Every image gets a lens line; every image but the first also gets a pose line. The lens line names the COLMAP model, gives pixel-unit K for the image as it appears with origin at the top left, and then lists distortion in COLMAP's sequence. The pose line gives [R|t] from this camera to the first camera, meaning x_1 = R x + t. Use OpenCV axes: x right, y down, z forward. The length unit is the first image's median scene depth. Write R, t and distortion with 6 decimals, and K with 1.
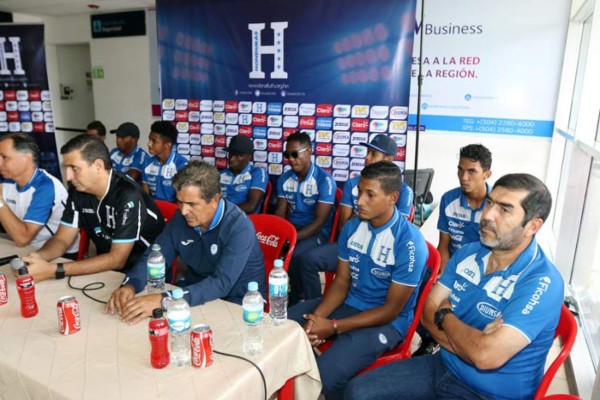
lens RADIAL K [[435.7, 0, 300.0], [0, 435.7, 200.0], [0, 0, 1]] dist [-0.054665, -0.001699]
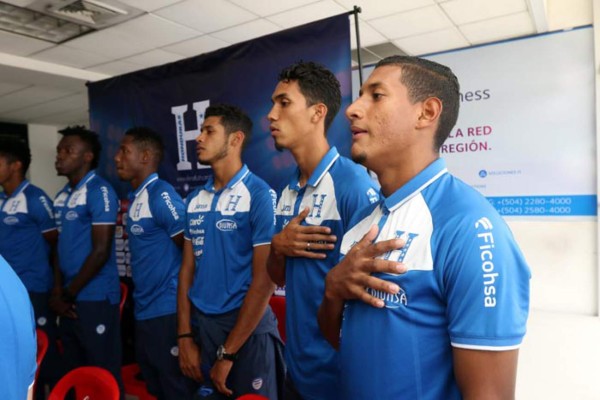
lens RADIAL K [[435.7, 0, 300.0], [0, 435.7, 200.0], [0, 0, 1]] dist [-0.054665, -0.001699]
pose [[0.990909, -0.060311, -0.120259, 0.185186], [0.035113, 0.978844, -0.201571, -0.046952], [0.129872, 0.195516, 0.972063, 0.215785]]
